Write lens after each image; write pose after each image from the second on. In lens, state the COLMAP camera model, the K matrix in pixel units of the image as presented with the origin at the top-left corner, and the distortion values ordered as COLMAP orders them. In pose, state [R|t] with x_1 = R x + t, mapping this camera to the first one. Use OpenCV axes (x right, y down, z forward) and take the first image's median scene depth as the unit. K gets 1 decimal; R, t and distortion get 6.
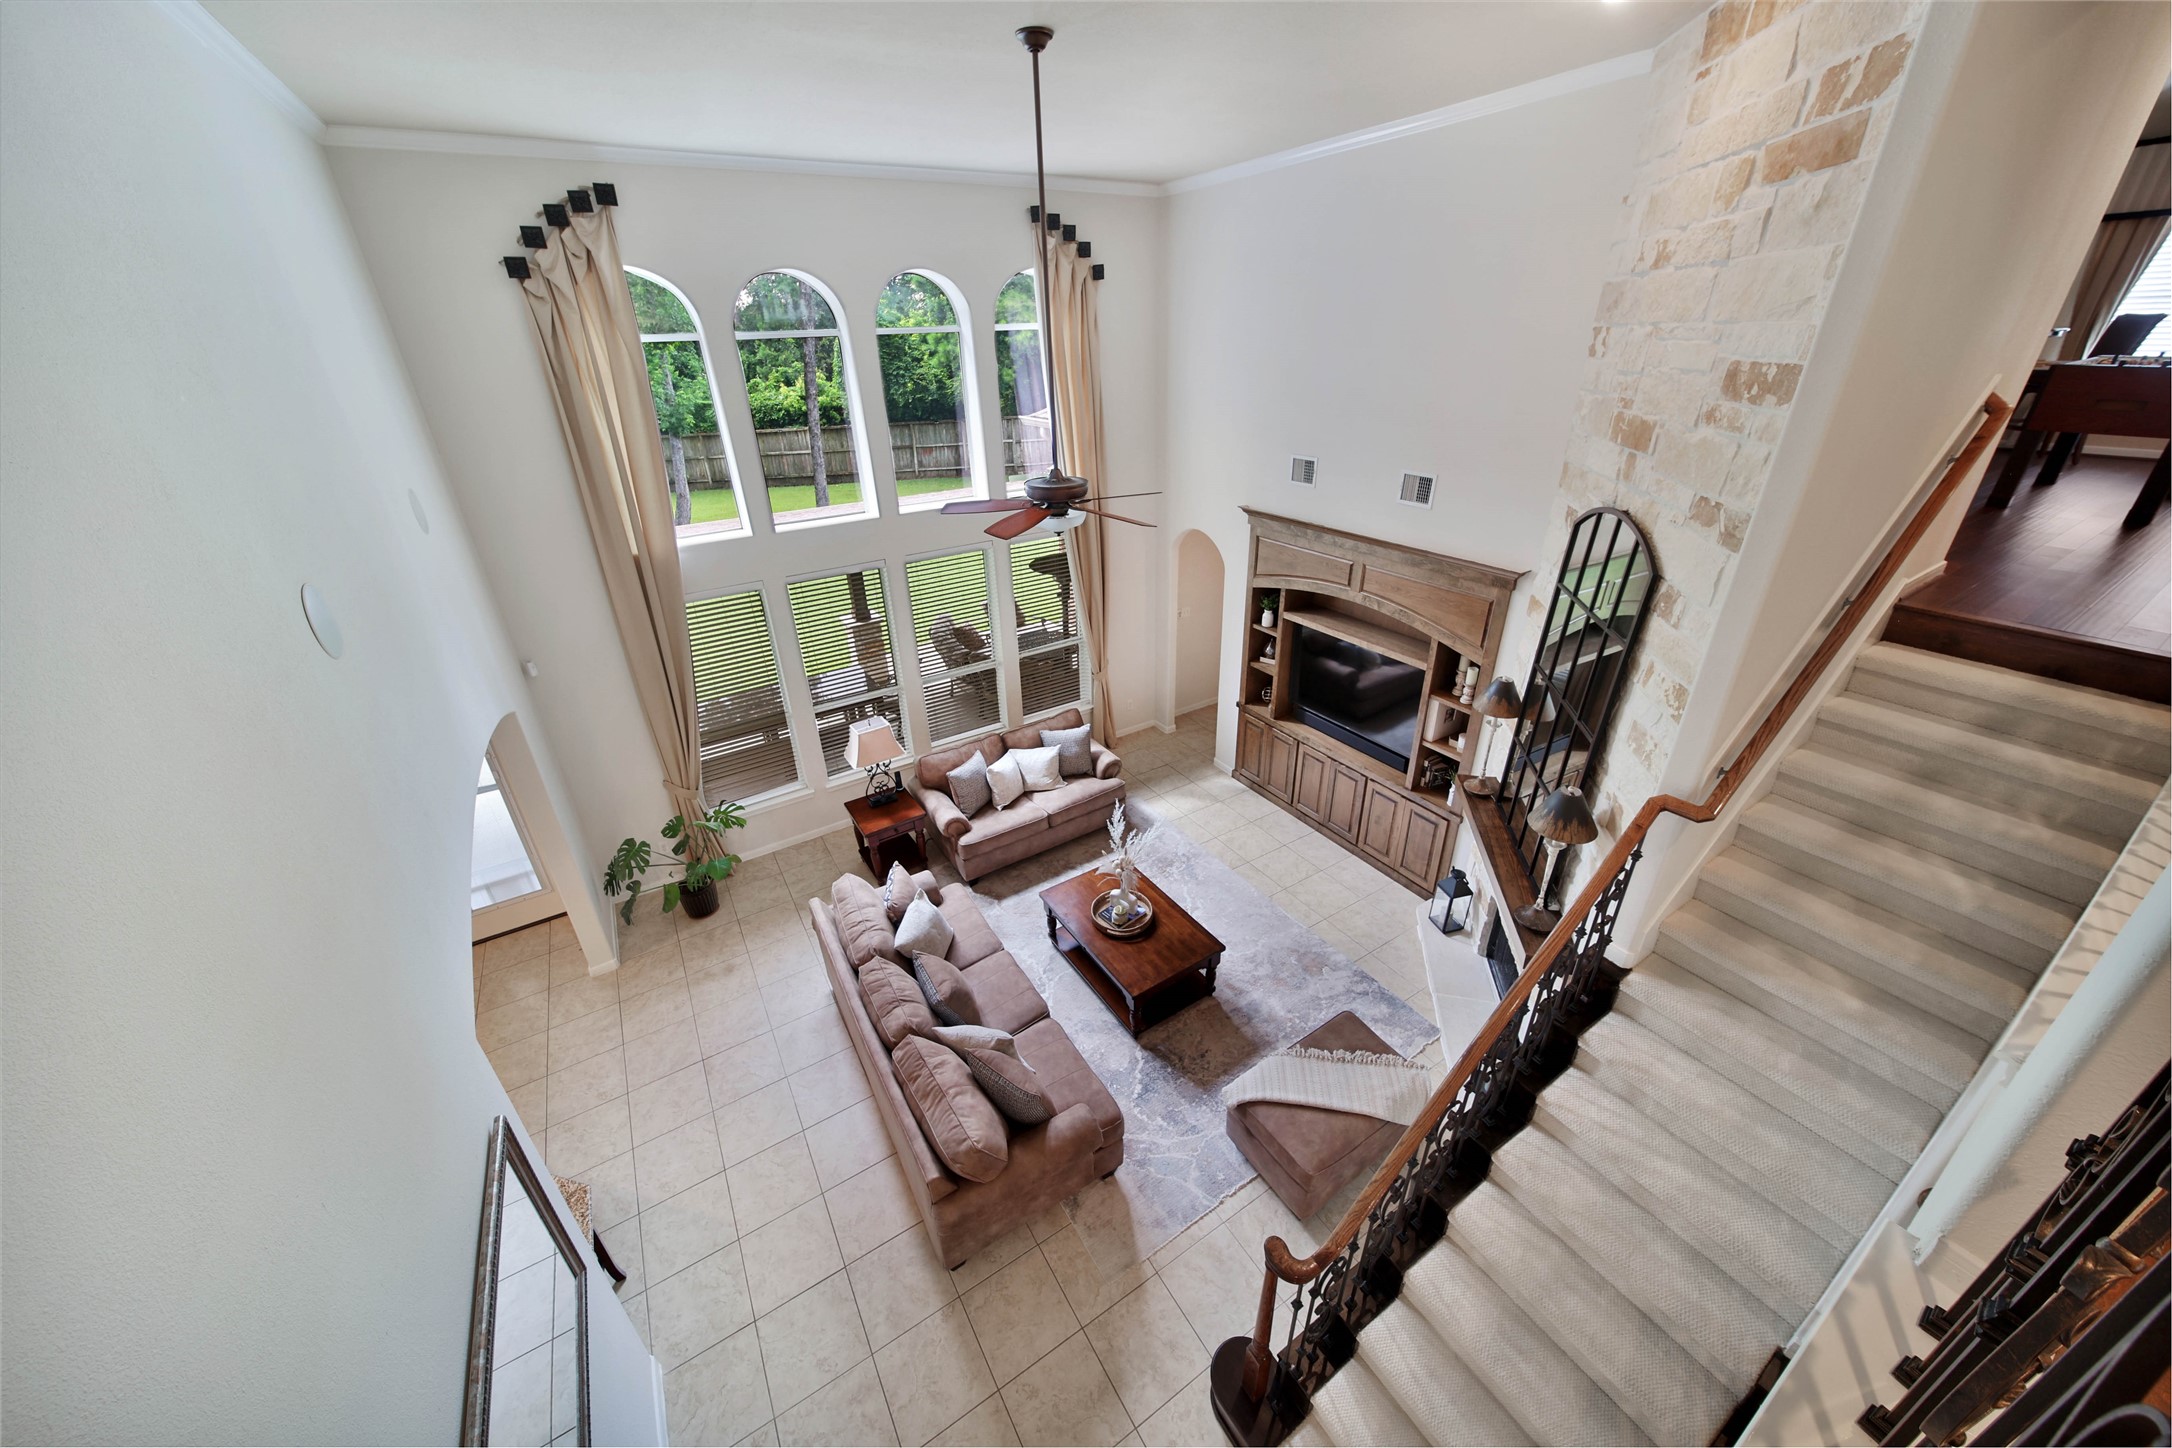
lens RADIAL K [[779.5, 0, 1127.3], [0, 779.5, 710.9], [0, 0, 1]] dist [0.000188, -0.000069]
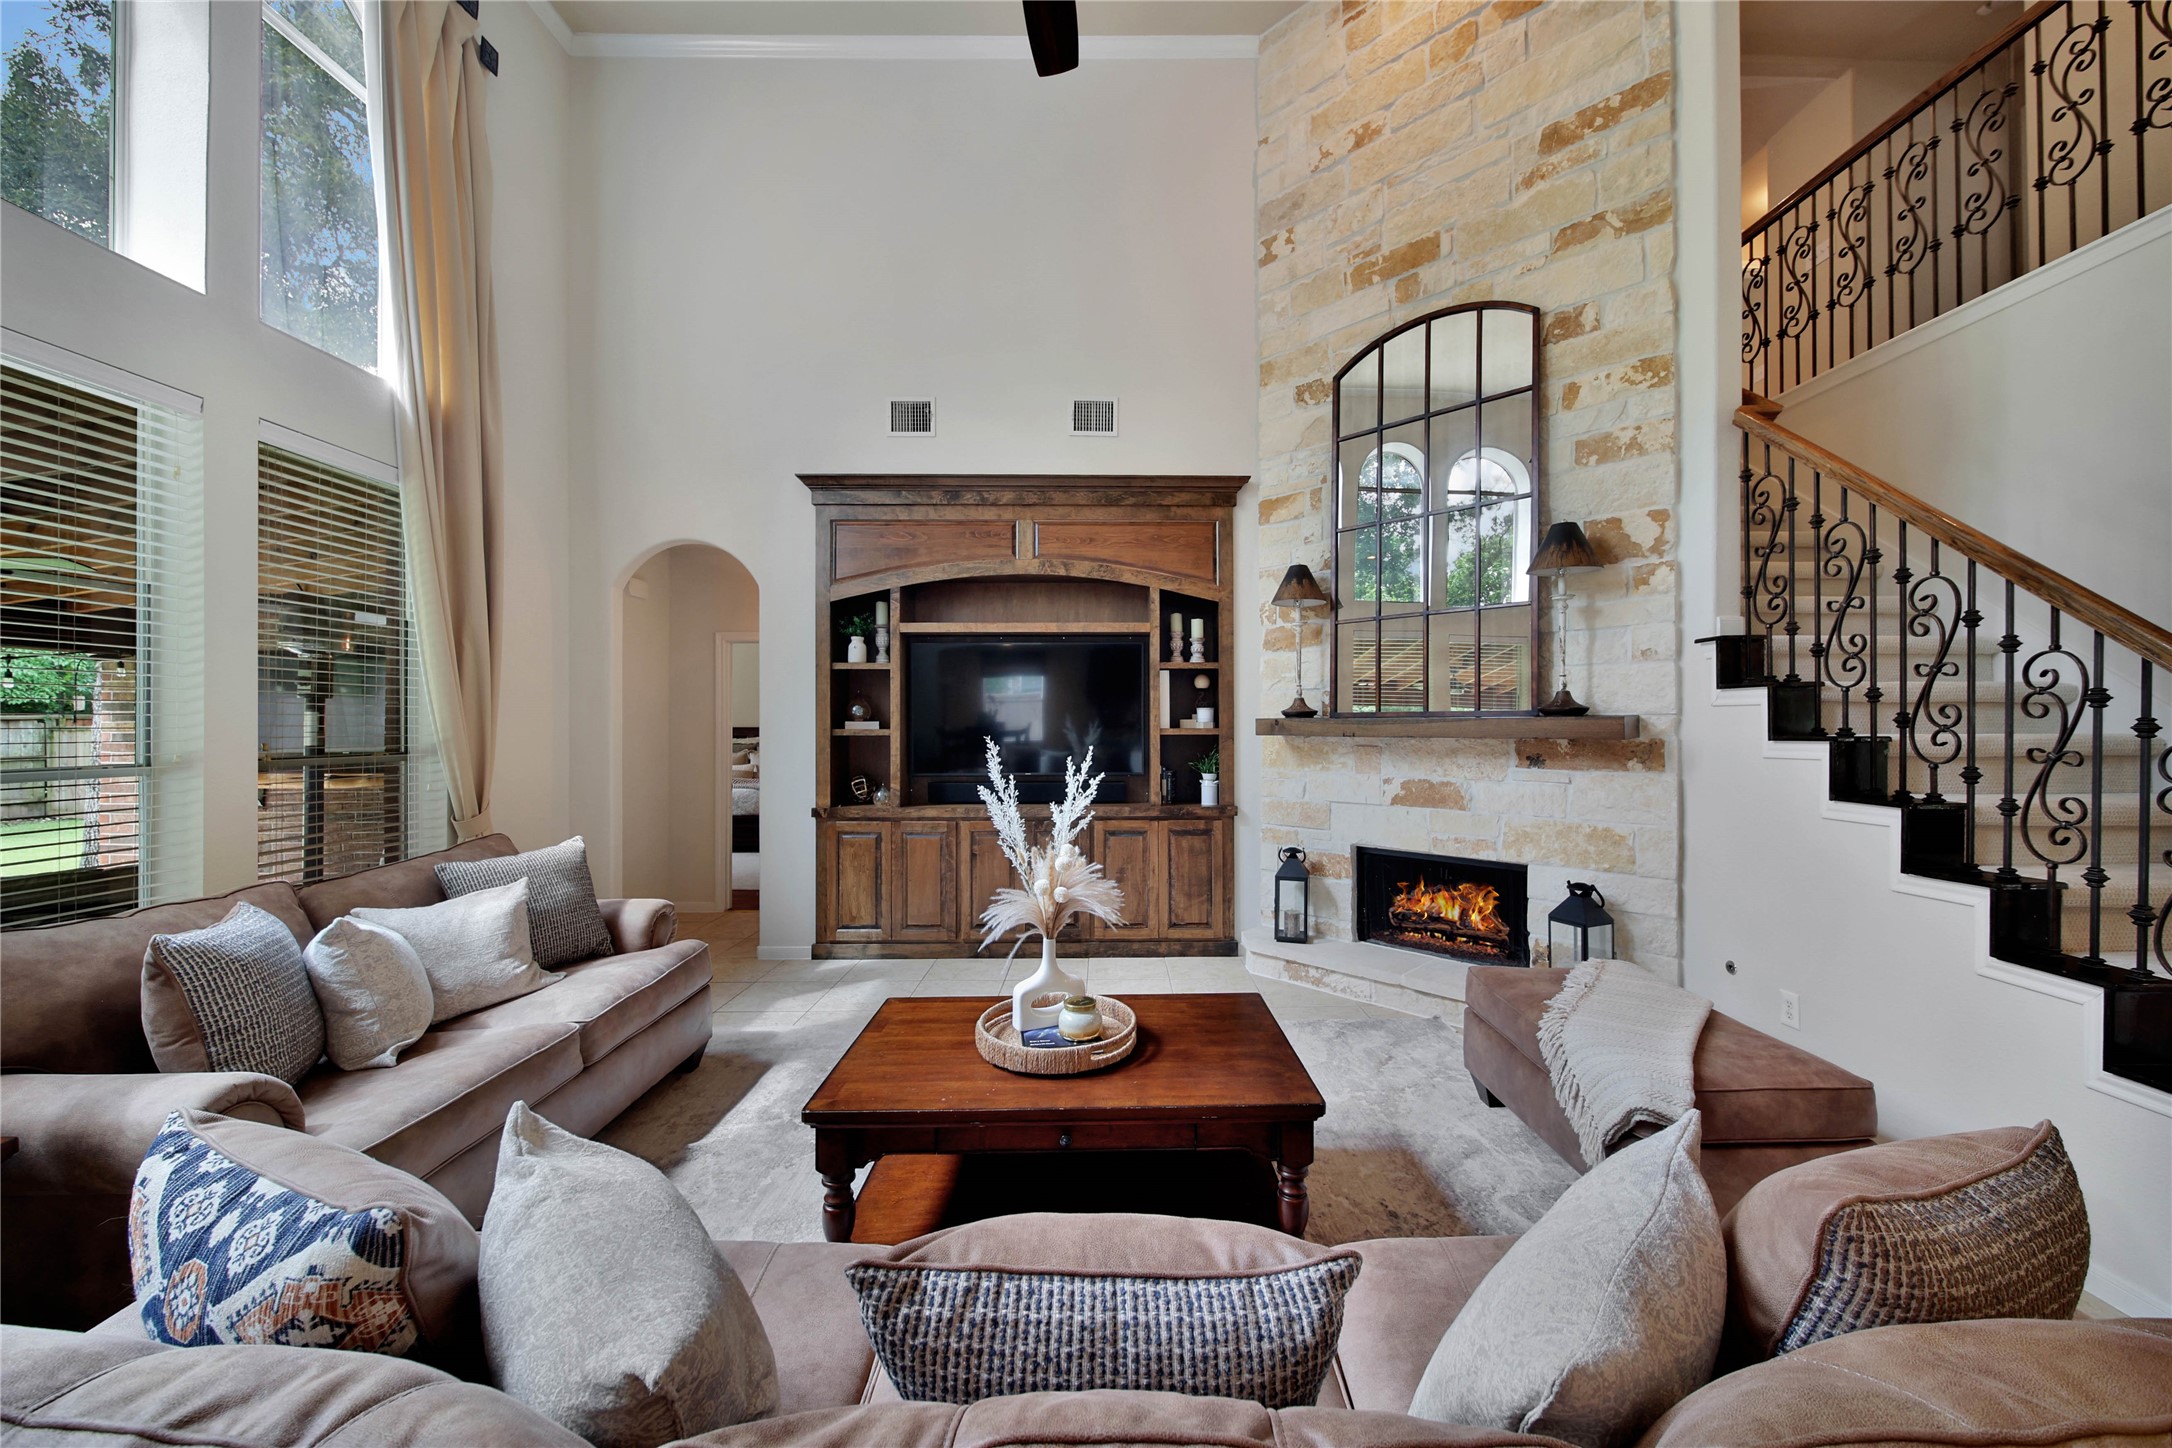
lens RADIAL K [[782.7, 0, 1121.0], [0, 782.7, 720.9], [0, 0, 1]] dist [-0.000010, -0.000059]
pose [[0.537943, 0.008288, 0.842940, -0.268153], [0.379117, 0.890741, -0.250701, 0.192117], [-0.752919, 0.454436, 0.476026, 0.600925]]
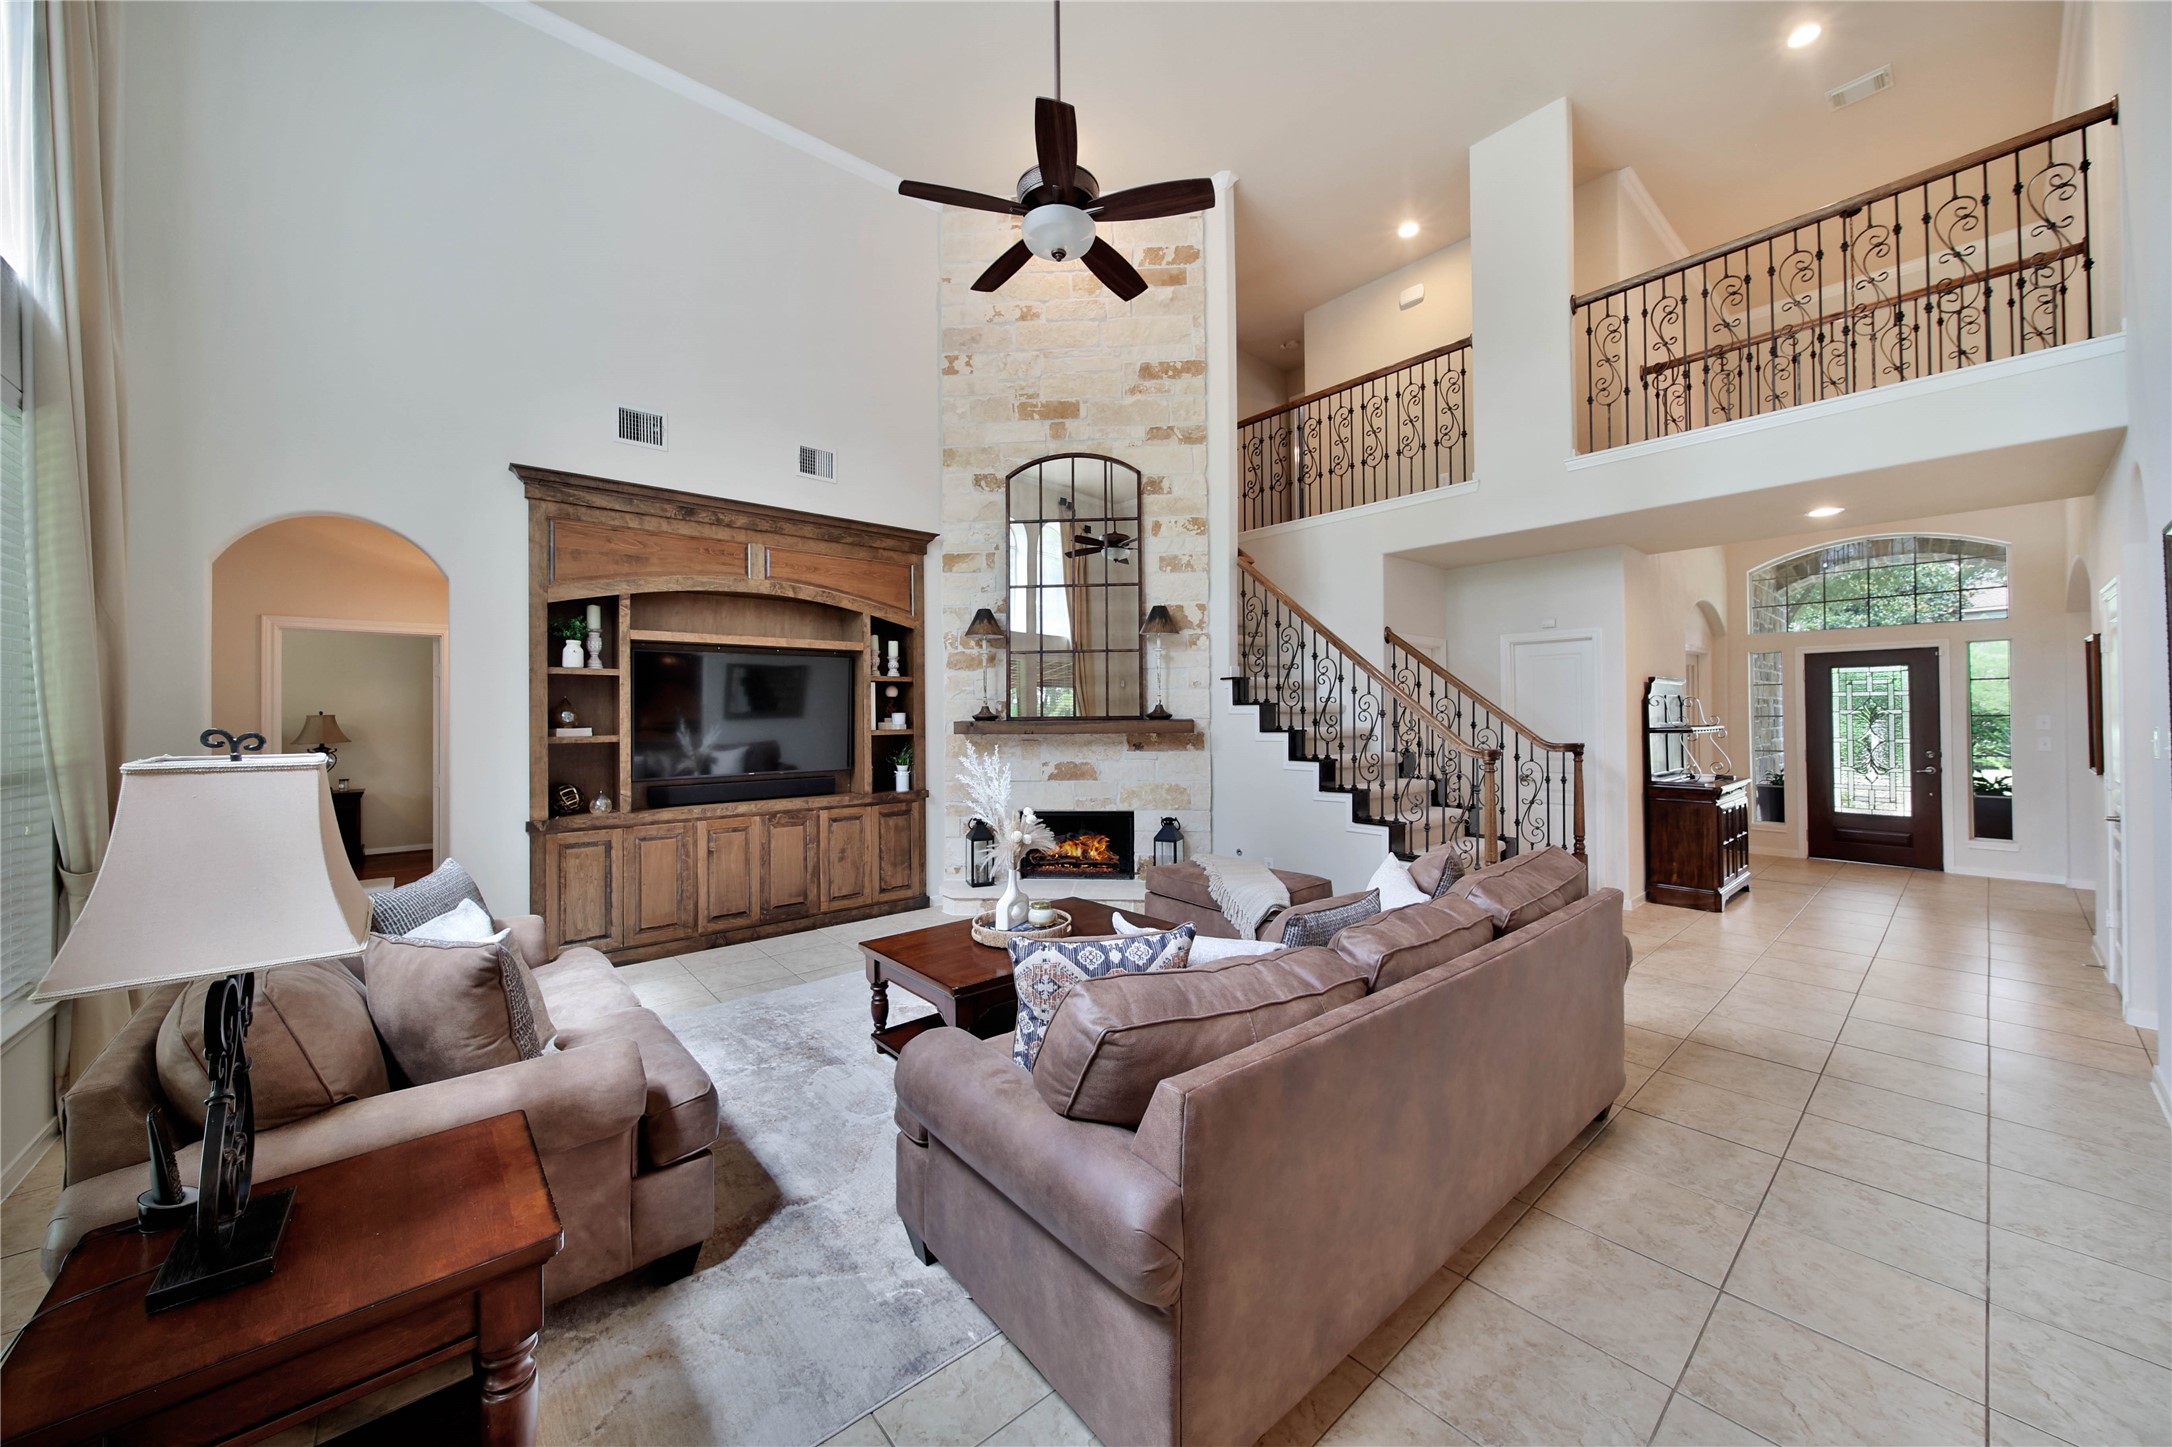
lens RADIAL K [[763.7, 0, 1082.4], [0, 763.7, 705.9], [0, 0, 1]] dist [-0.001023, -0.000321]
pose [[-0.118362, 0.017789, 0.992811, -0.510847], [0.455744, 0.889282, 0.038399, 0.084961], [-0.882206, 0.457013, -0.113364, 0.791082]]
